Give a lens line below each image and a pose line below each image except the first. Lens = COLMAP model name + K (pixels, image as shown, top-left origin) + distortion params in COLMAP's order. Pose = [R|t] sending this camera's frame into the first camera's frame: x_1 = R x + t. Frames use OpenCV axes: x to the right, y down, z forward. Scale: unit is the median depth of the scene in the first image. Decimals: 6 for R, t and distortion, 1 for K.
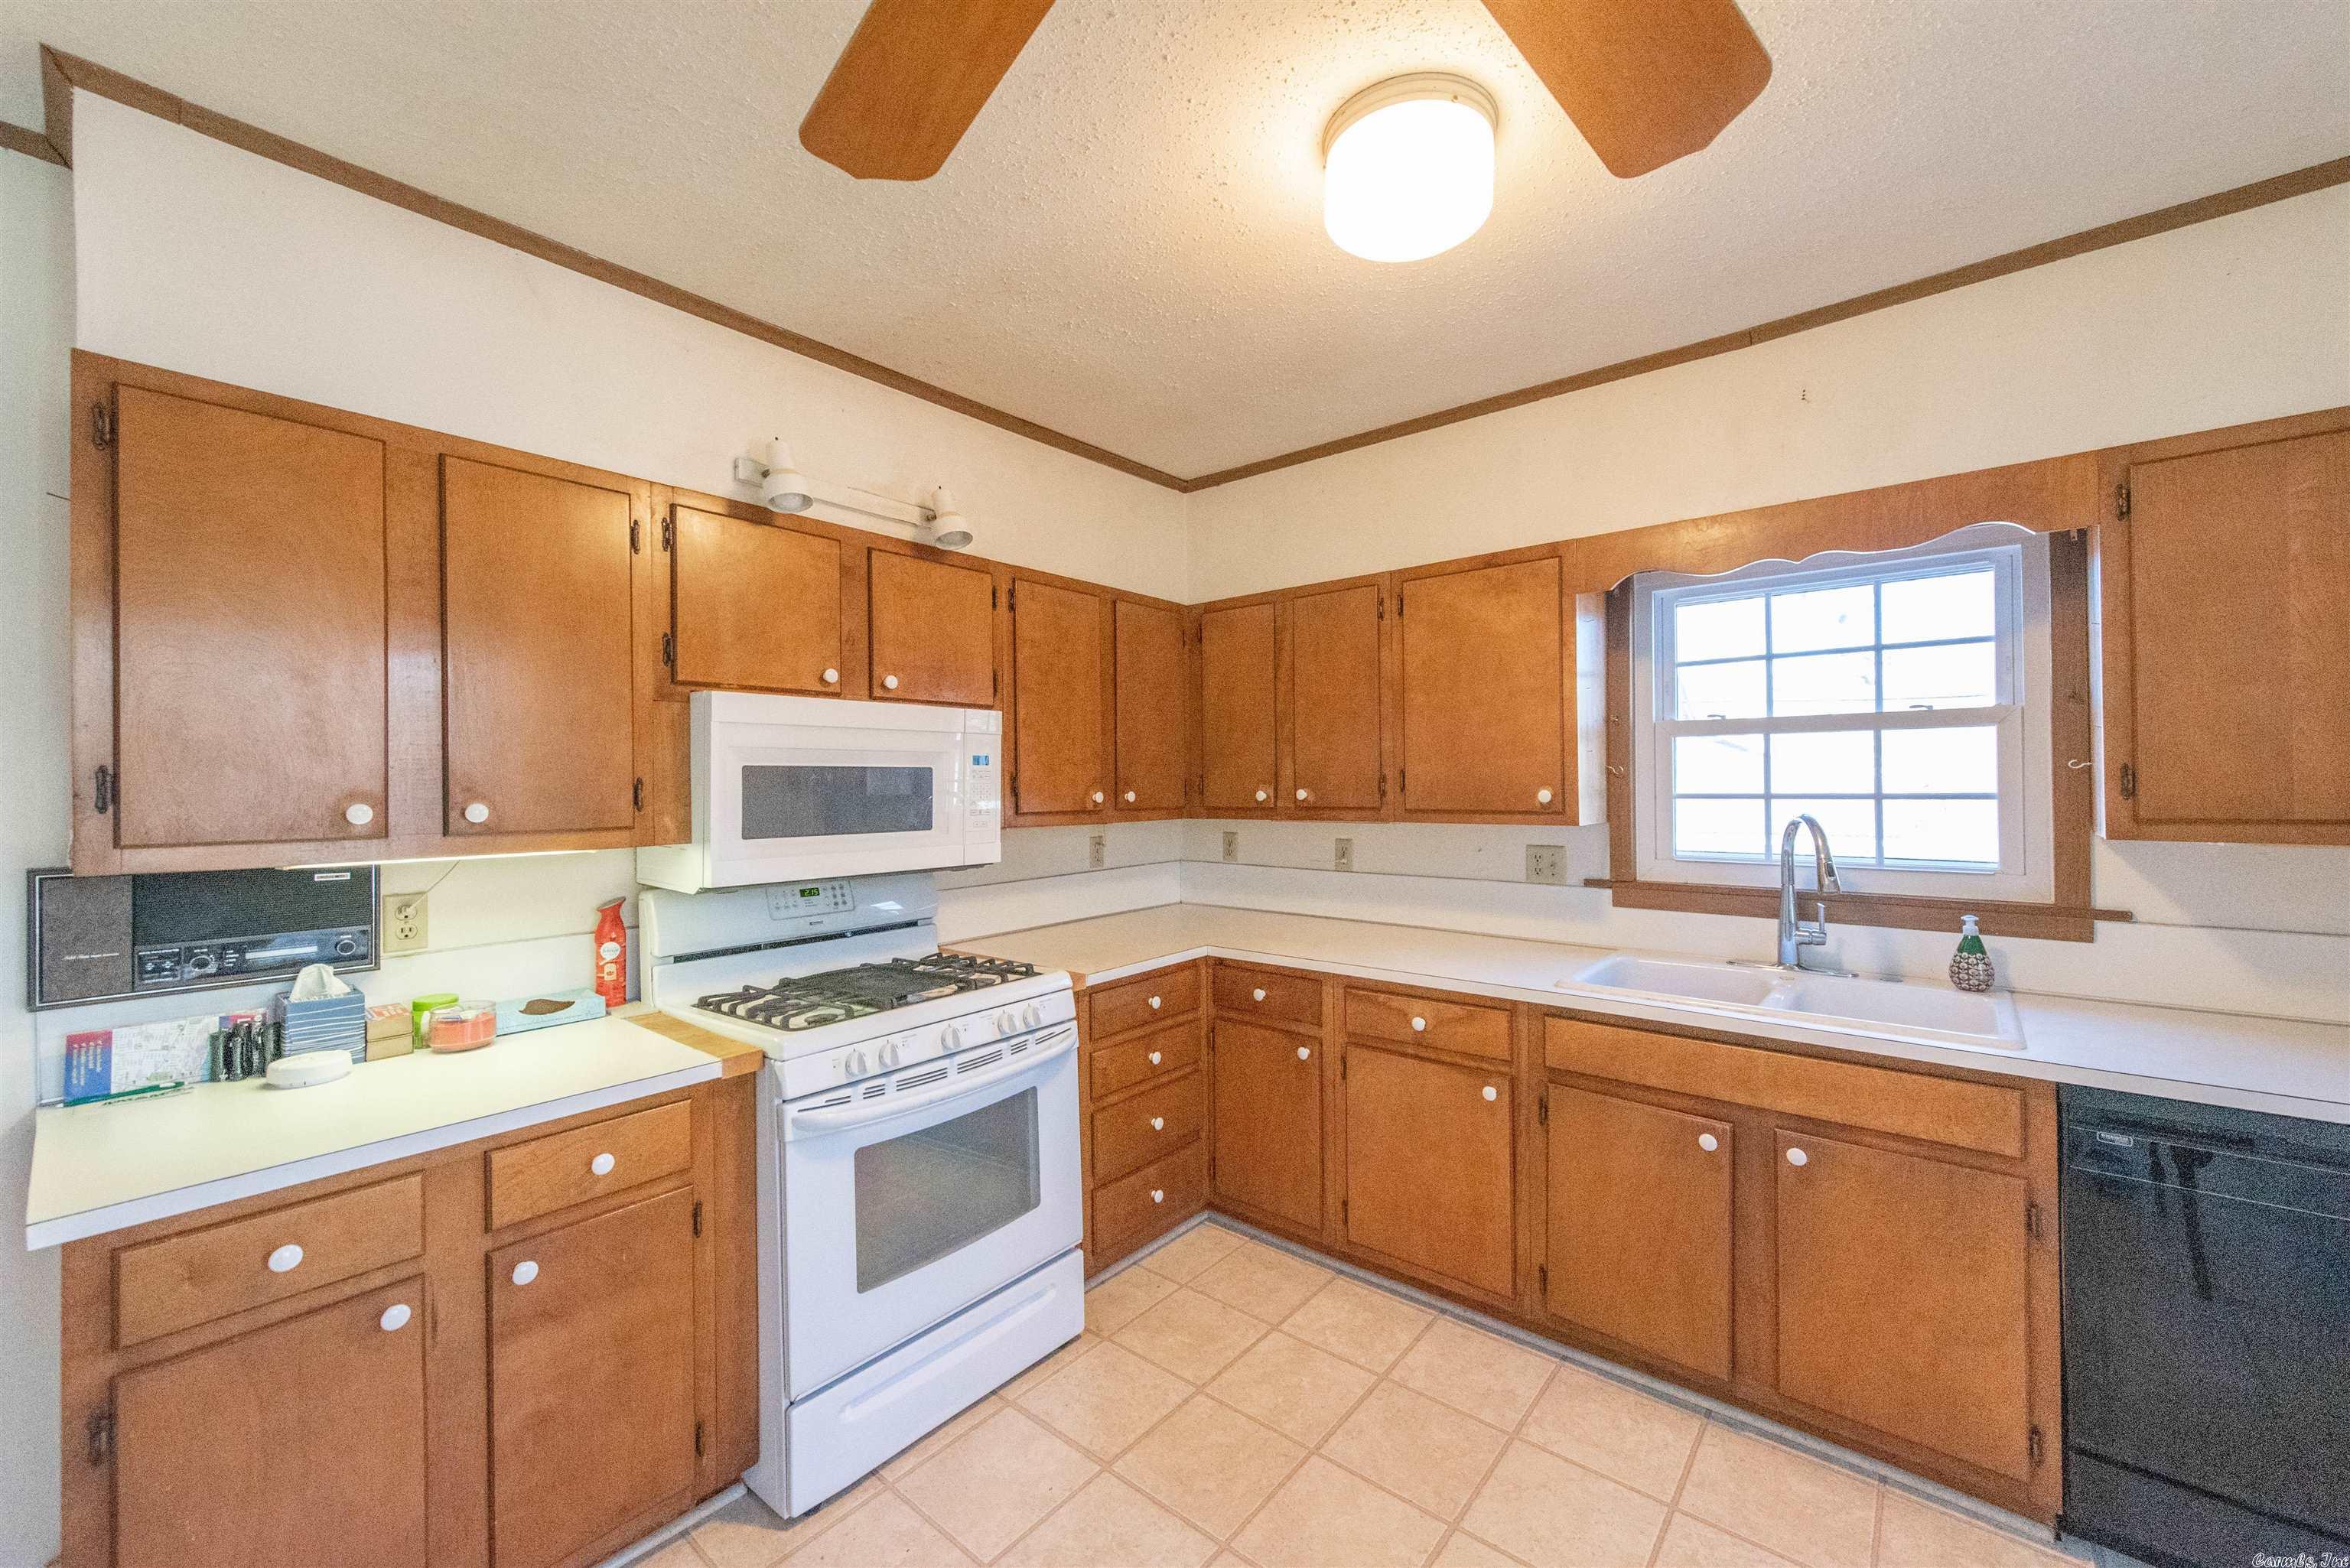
lens RADIAL K [[917.6, 0, 1175.0], [0, 917.6, 784.0], [0, 0, 1]] dist [-0.000177, -0.000005]
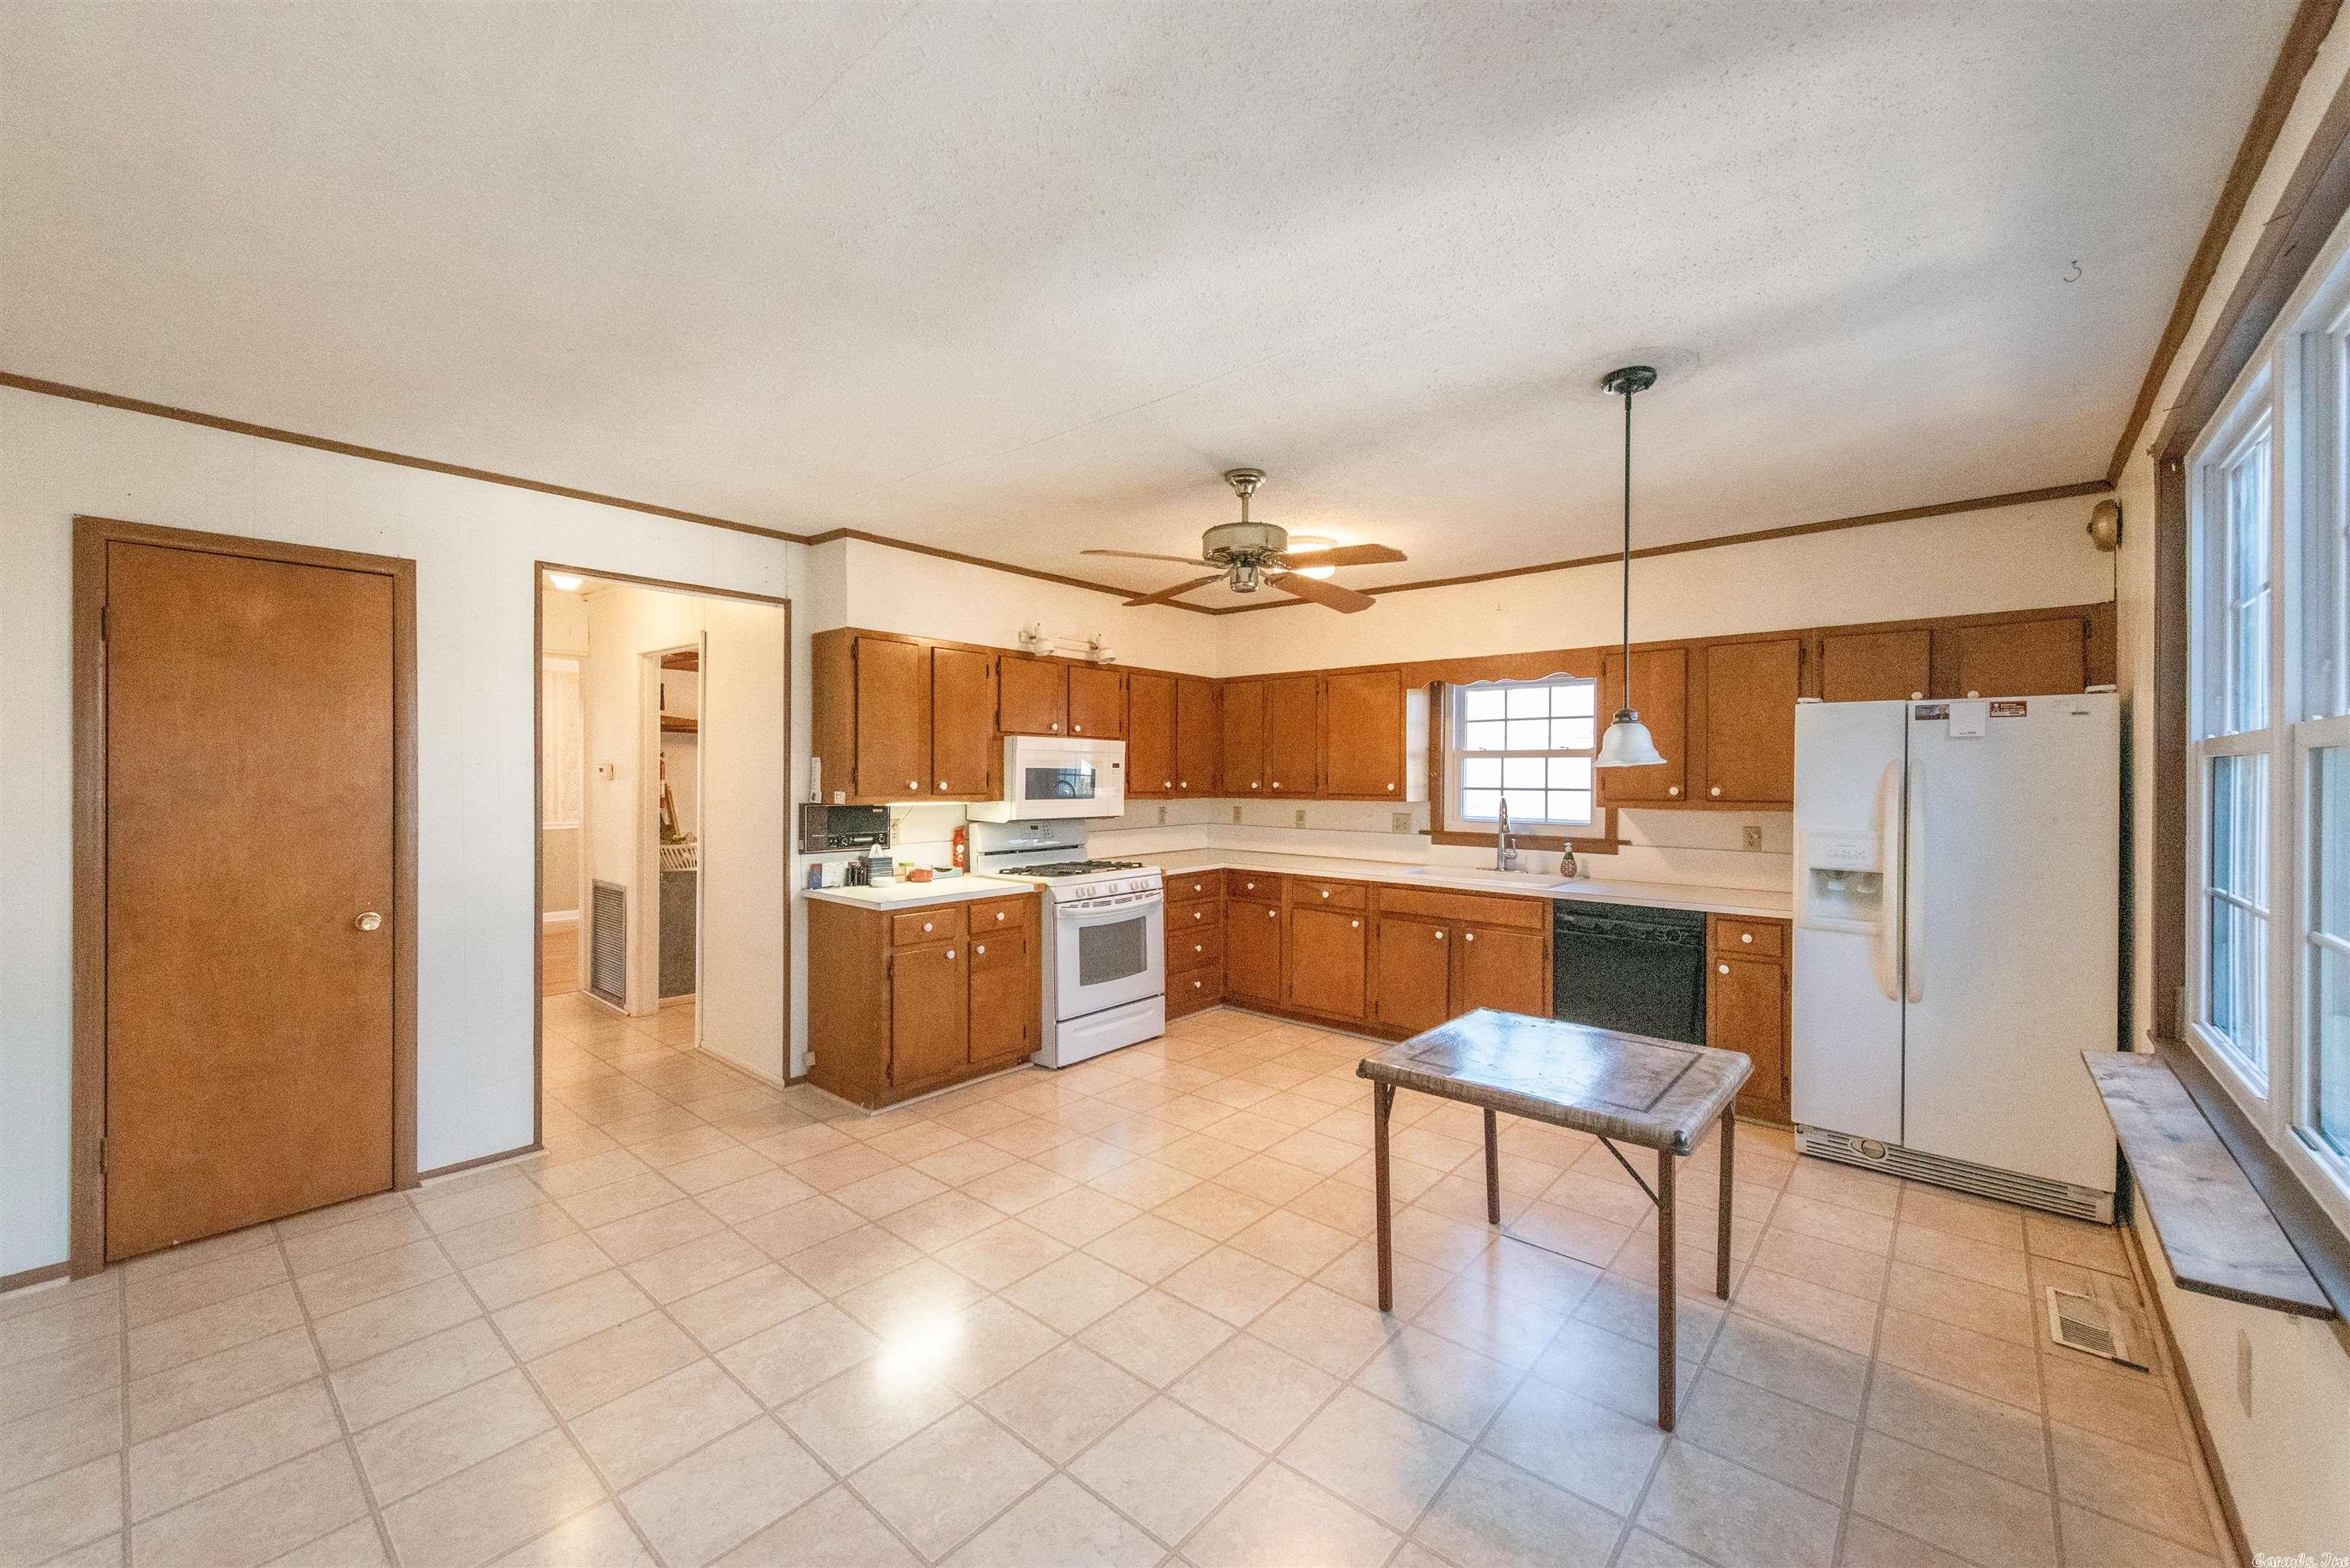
lens RADIAL K [[925.3, 0, 1175.0], [0, 925.3, 784.0], [0, 0, 1]] dist [0.000179, -0.000001]
pose [[0.999811, 0.015558, -0.011676, -0.056592], [-0.015473, 0.999853, 0.007380, -0.001568], [0.011789, -0.007198, 0.999905, -1.105196]]
